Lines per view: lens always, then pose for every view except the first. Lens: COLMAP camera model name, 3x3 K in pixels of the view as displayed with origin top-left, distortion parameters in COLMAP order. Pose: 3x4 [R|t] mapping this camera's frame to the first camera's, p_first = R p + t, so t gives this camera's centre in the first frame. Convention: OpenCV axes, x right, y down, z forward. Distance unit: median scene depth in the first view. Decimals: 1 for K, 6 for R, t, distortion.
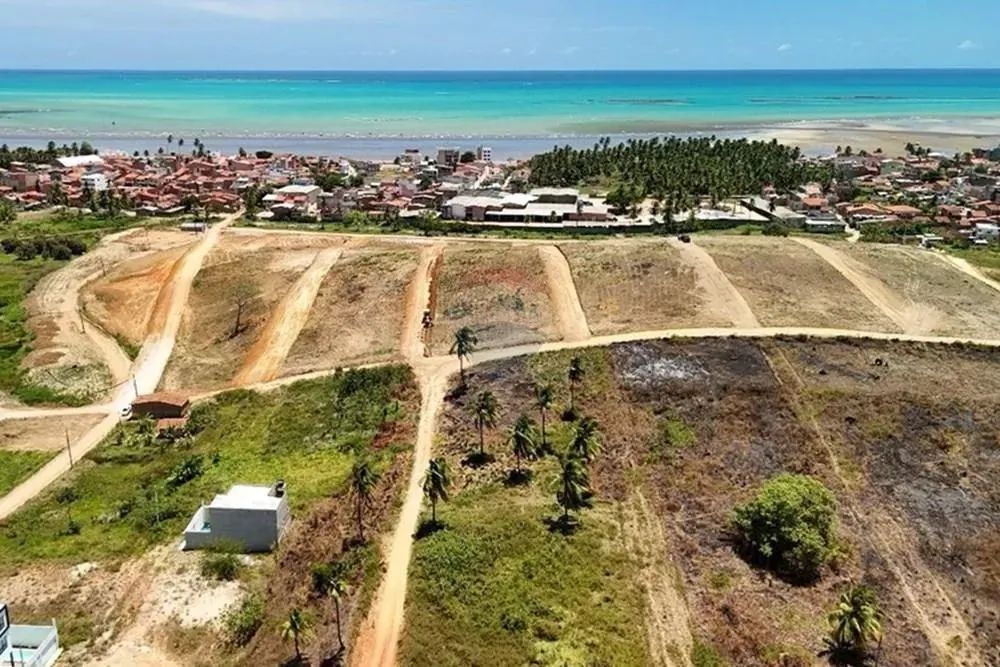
lens RADIAL K [[1041.1, 0, 500.0], [0, 1041.1, 333.5], [0, 0, 1]] dist [0.056784, -0.091250]
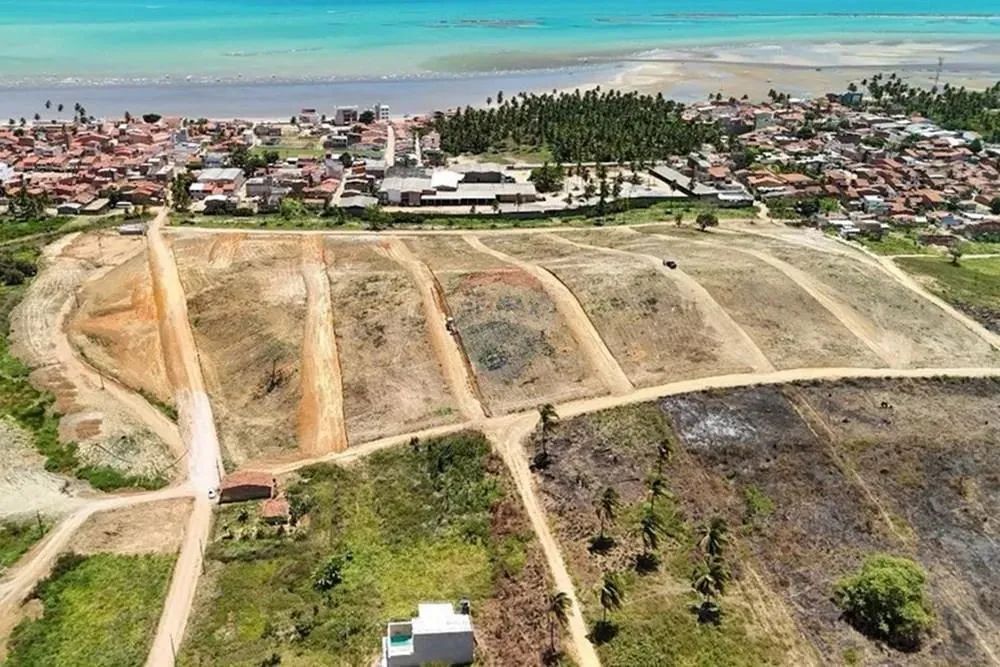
lens RADIAL K [[1041.1, 0, 500.0], [0, 1041.1, 333.5], [0, 0, 1]] dist [0.056784, -0.091250]
pose [[0.980044, -0.064247, 0.188110, -0.232857], [0.041029, 0.991331, 0.124818, -0.180429], [-0.194499, -0.114609, 0.974184, -0.048891]]
